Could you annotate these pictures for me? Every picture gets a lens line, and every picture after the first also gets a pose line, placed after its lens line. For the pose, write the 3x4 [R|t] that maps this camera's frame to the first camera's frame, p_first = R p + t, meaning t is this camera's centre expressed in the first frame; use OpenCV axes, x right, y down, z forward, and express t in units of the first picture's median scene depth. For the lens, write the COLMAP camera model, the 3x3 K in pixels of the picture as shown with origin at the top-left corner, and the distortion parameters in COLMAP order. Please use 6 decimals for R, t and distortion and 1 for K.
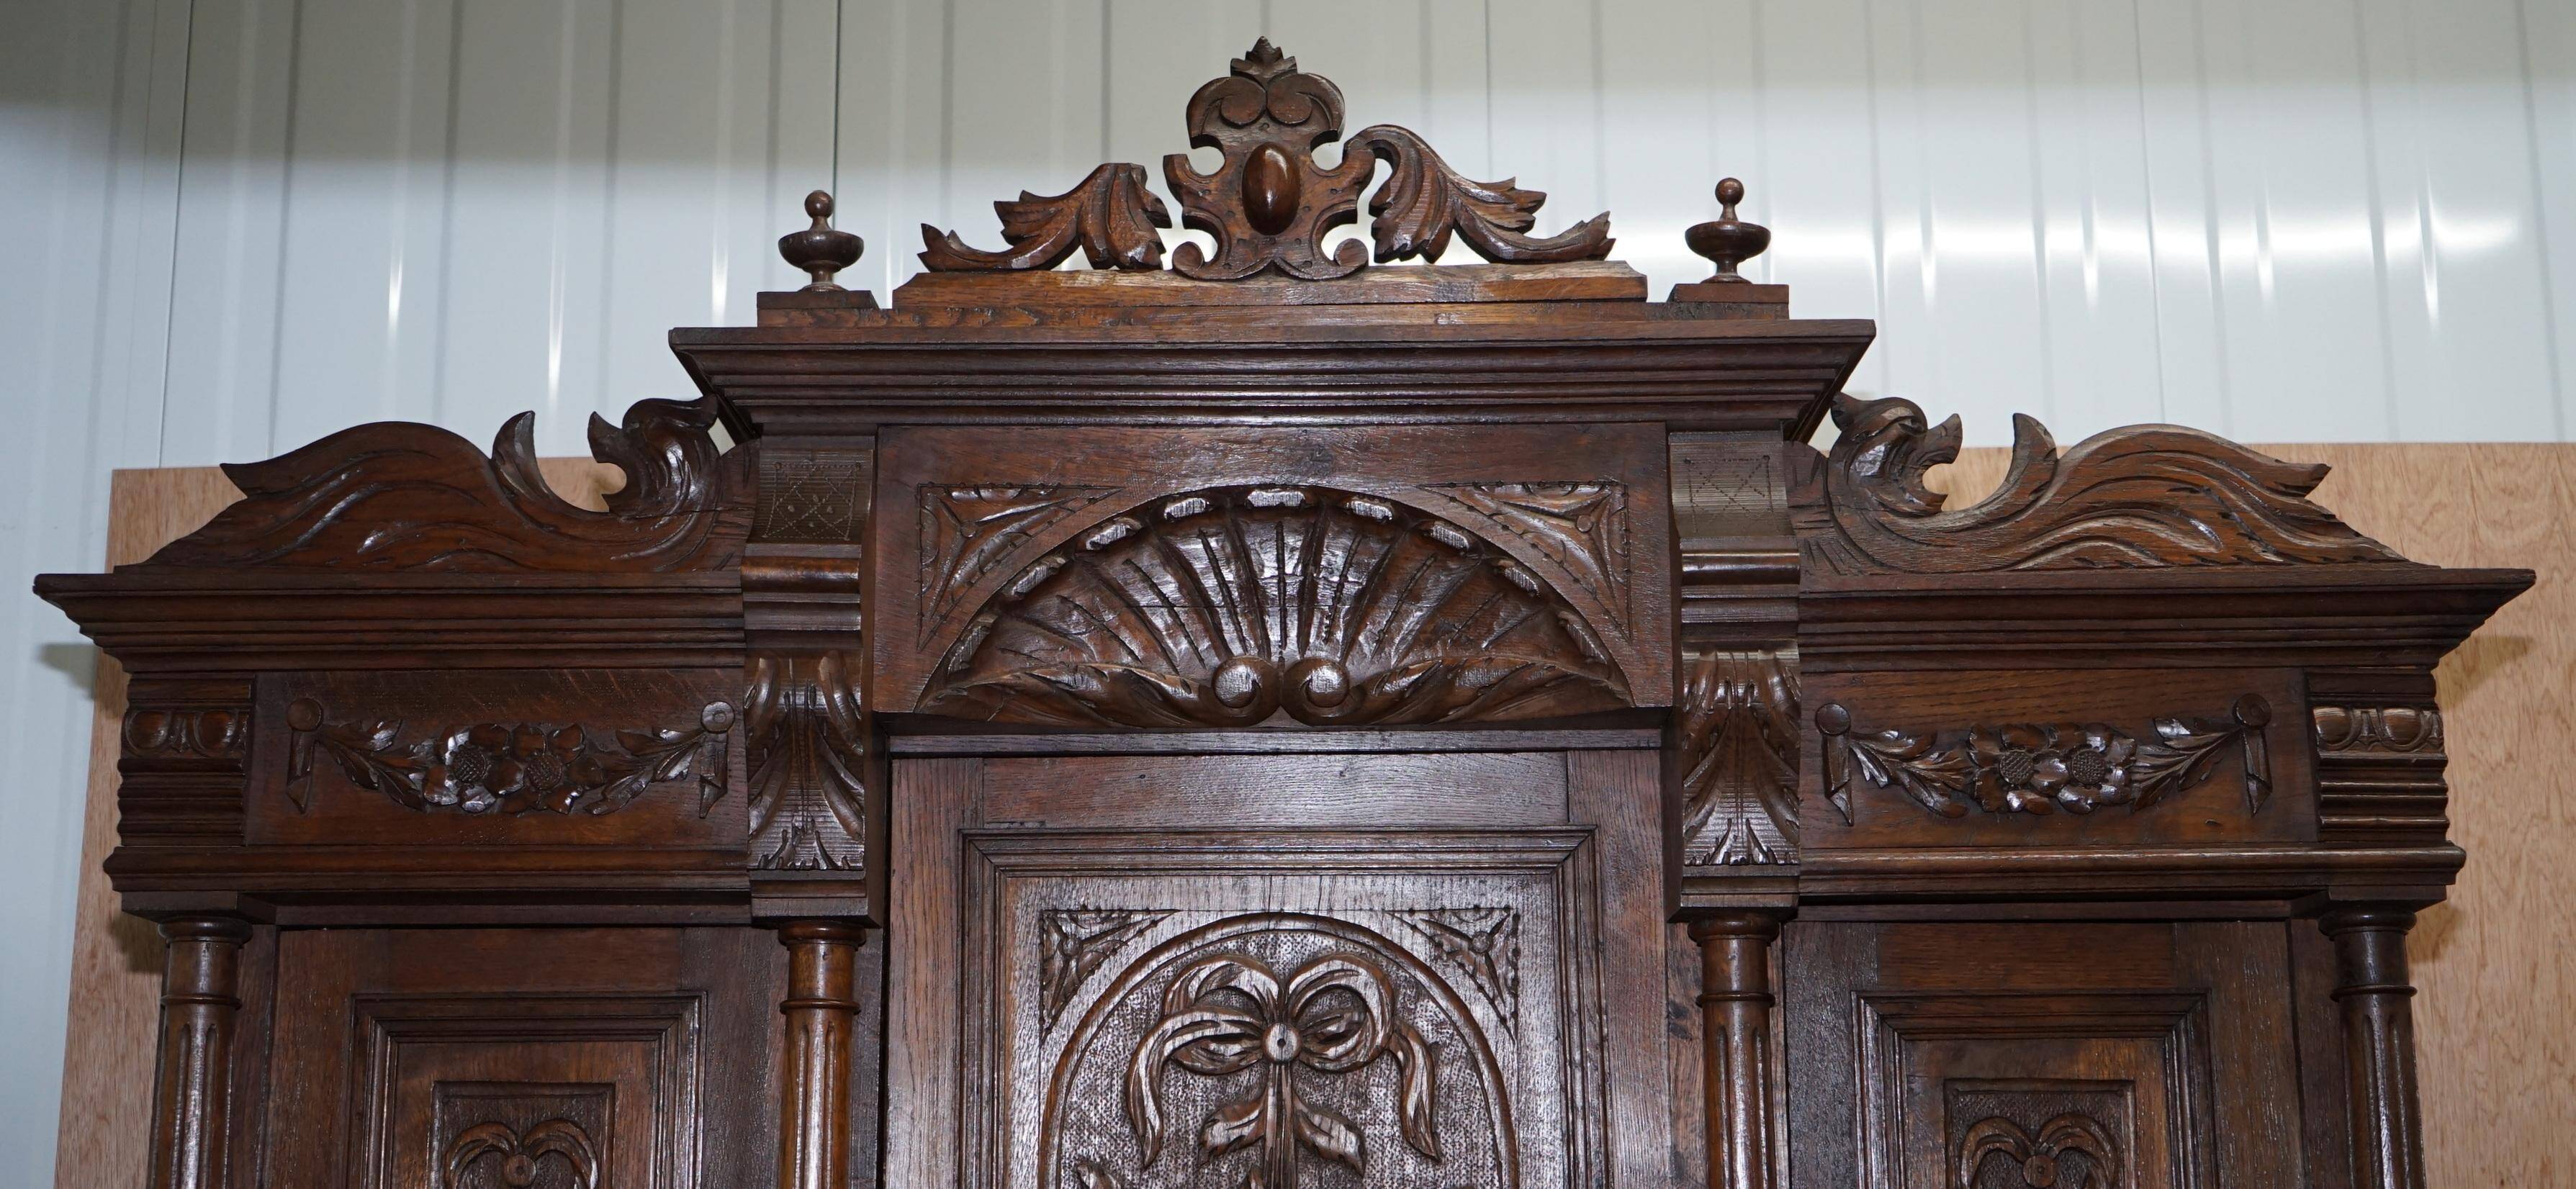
lens RADIAL K [[3131.9, 0, 1247.9], [0, 3131.9, 665.8], [0, 0, 1]] dist [0.011182, 0.000000]
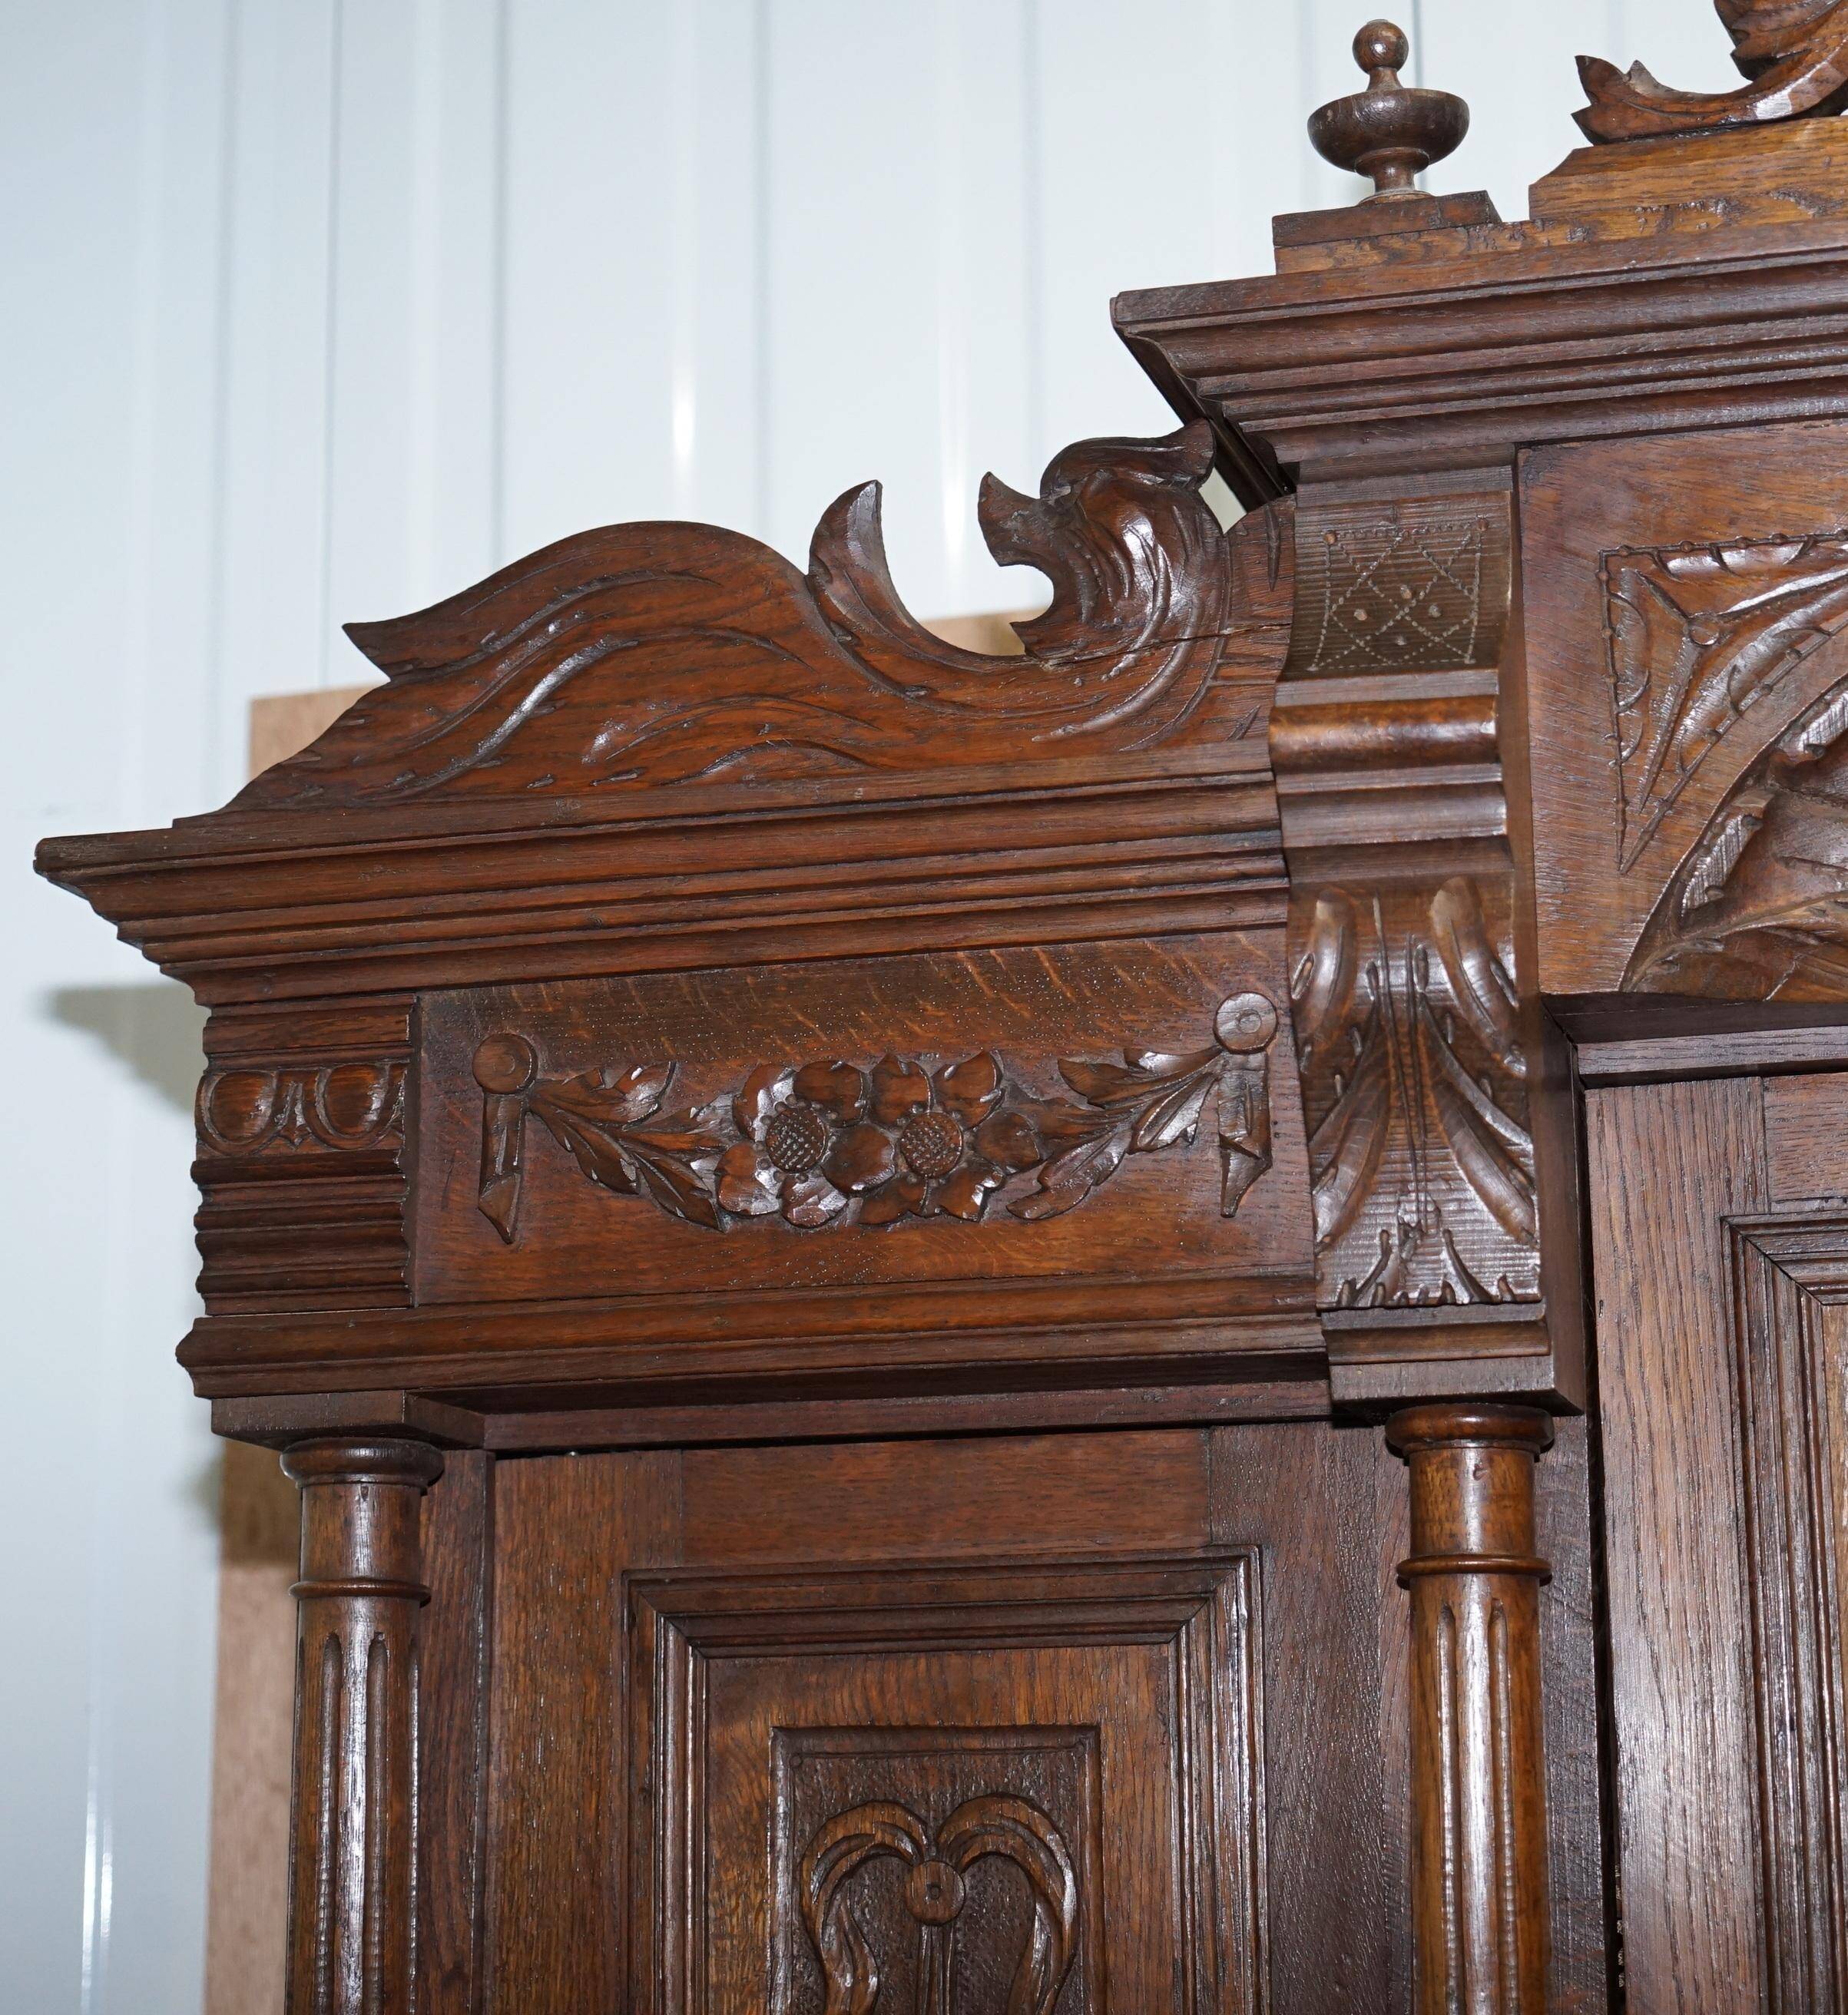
lens RADIAL K [[4764.7, 0, 837.9], [0, 4764.7, 945.4], [0, 0, 1]] dist [-0.040185, 0.000000]
pose [[0.962294, -0.063477, -0.264500, -0.022950], [0.058473, 0.997930, -0.026757, 0.020547], [0.265651, 0.010282, 0.964014, 0.210786]]
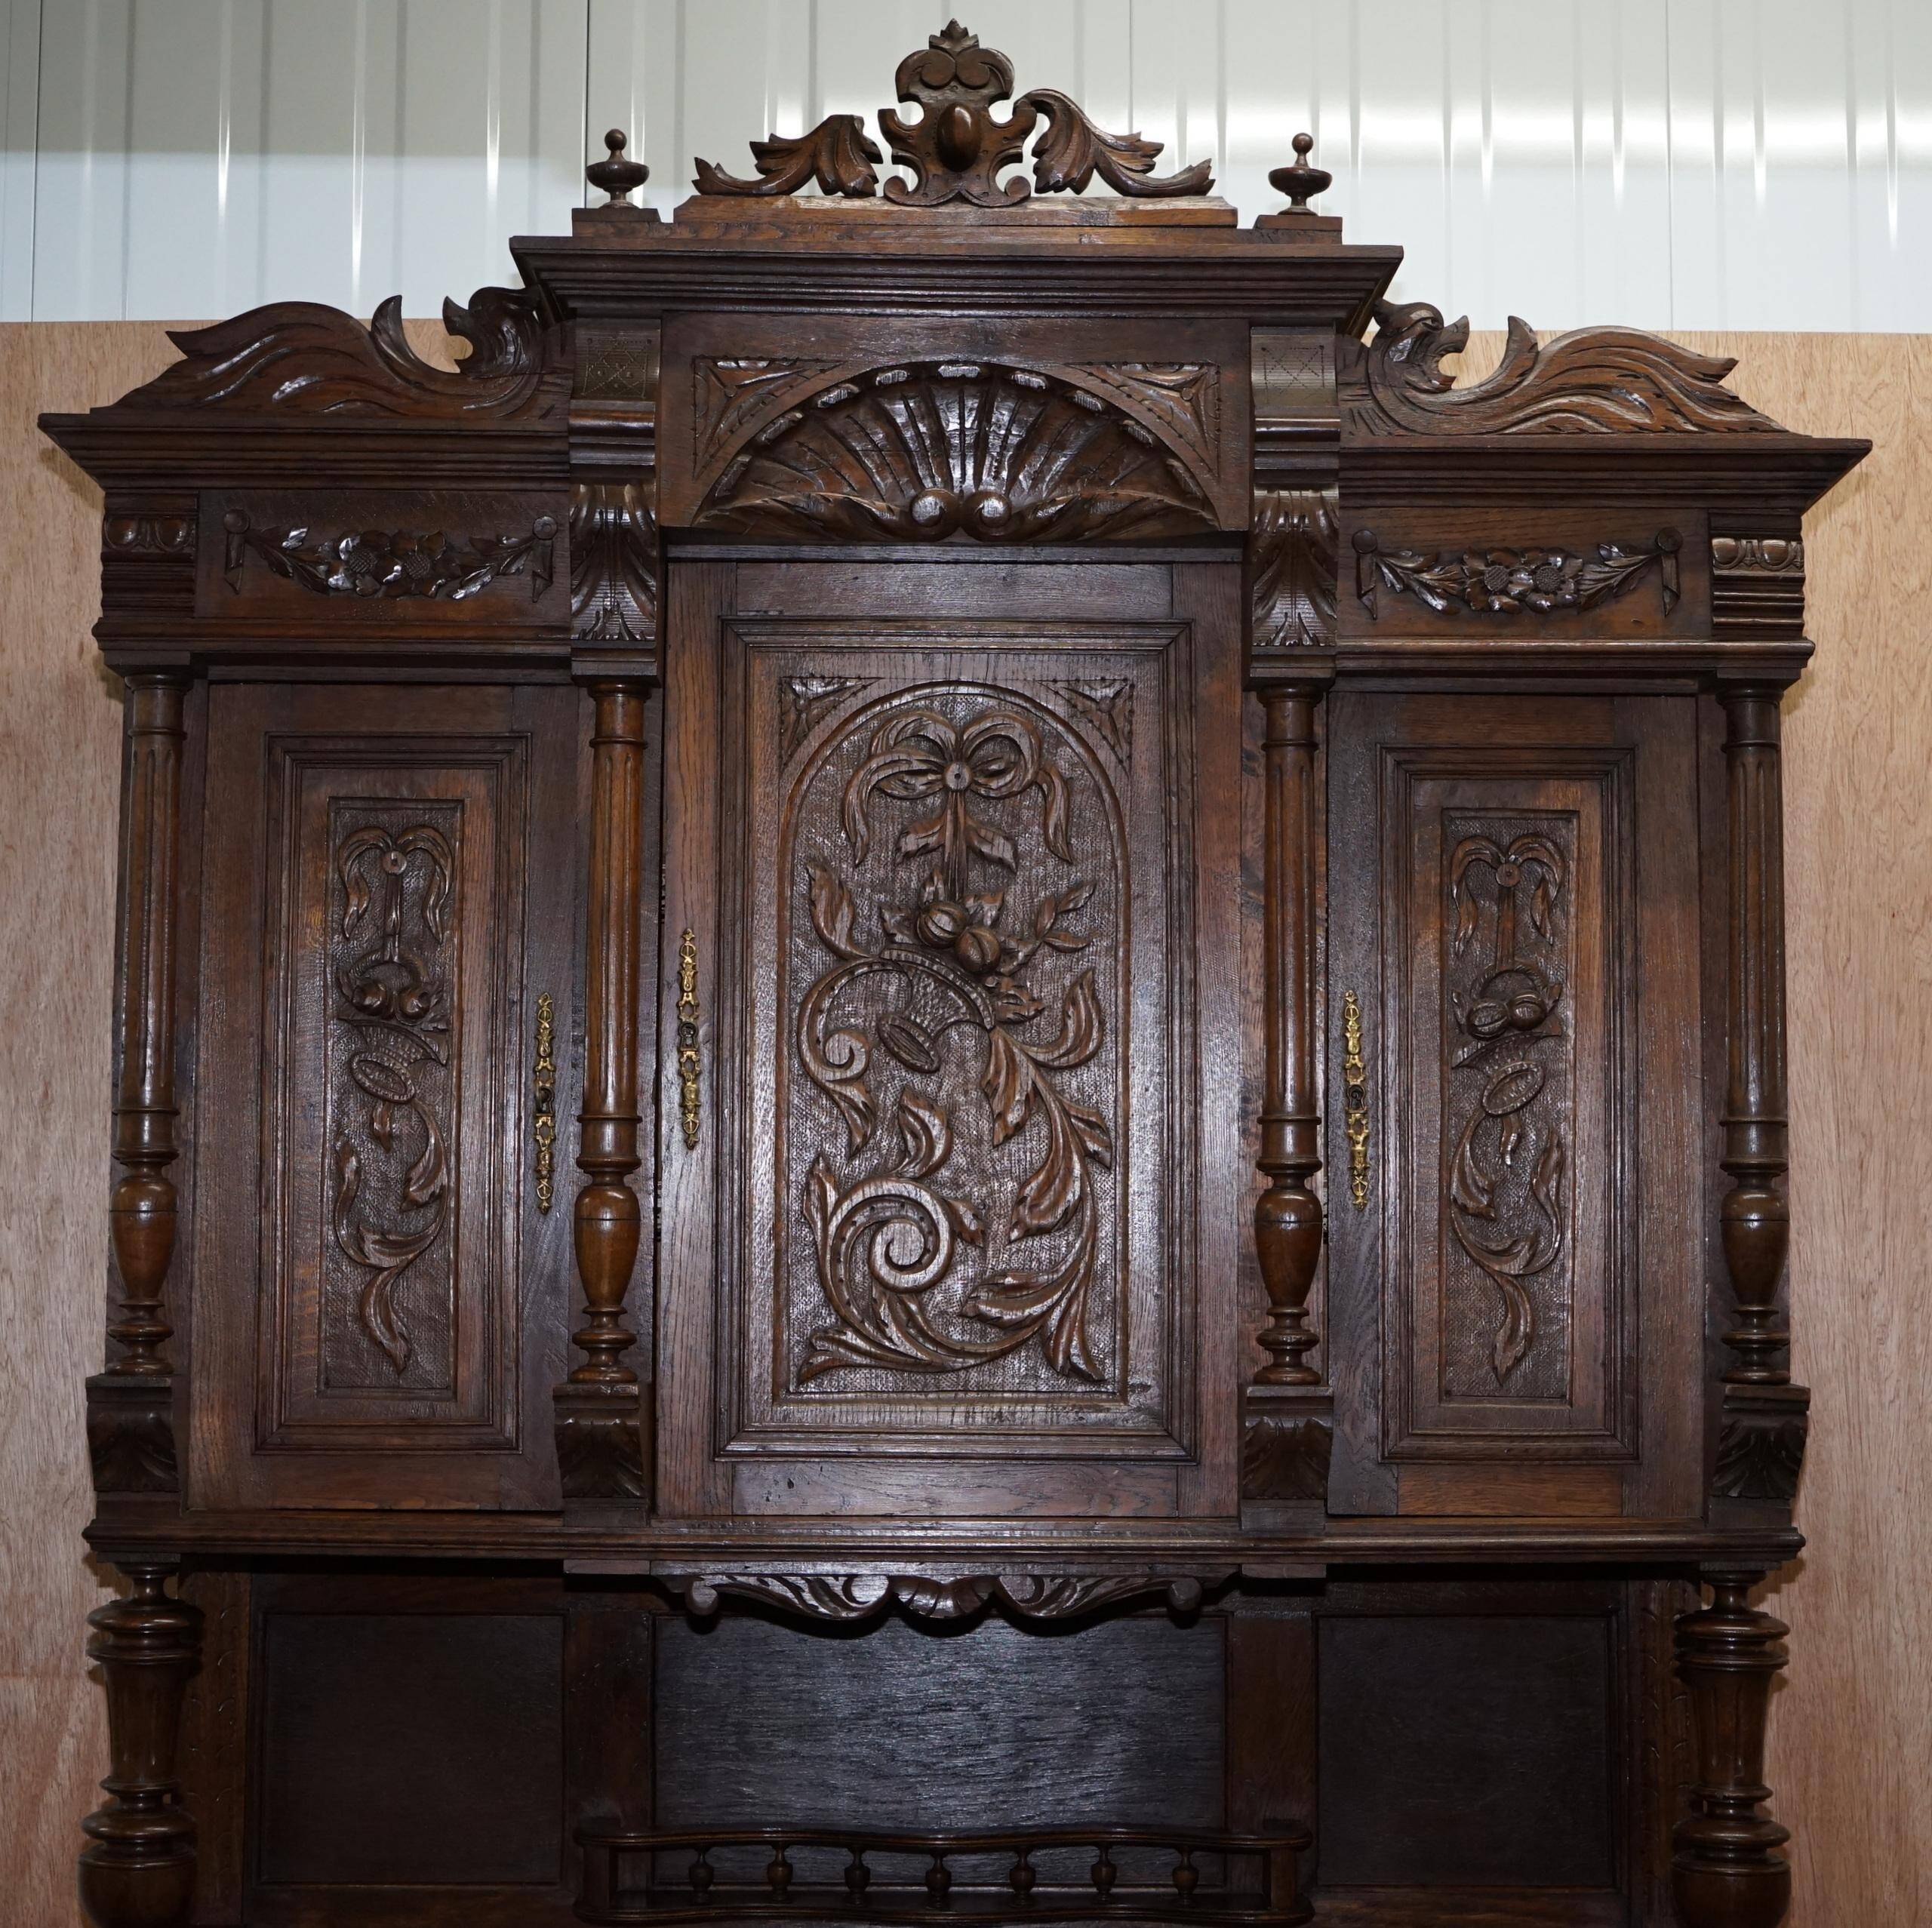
lens RADIAL K [[3645.6, 0, 1003.8], [0, 3645.6, 892.8], [0, 0, 1]] dist [0.002951, 0.000000]
pose [[0.999215, 0.011265, 0.037982, -0.028930], [-0.015106, 0.994625, 0.102432, 0.008716], [-0.036624, -0.102925, 0.994015, -0.581110]]
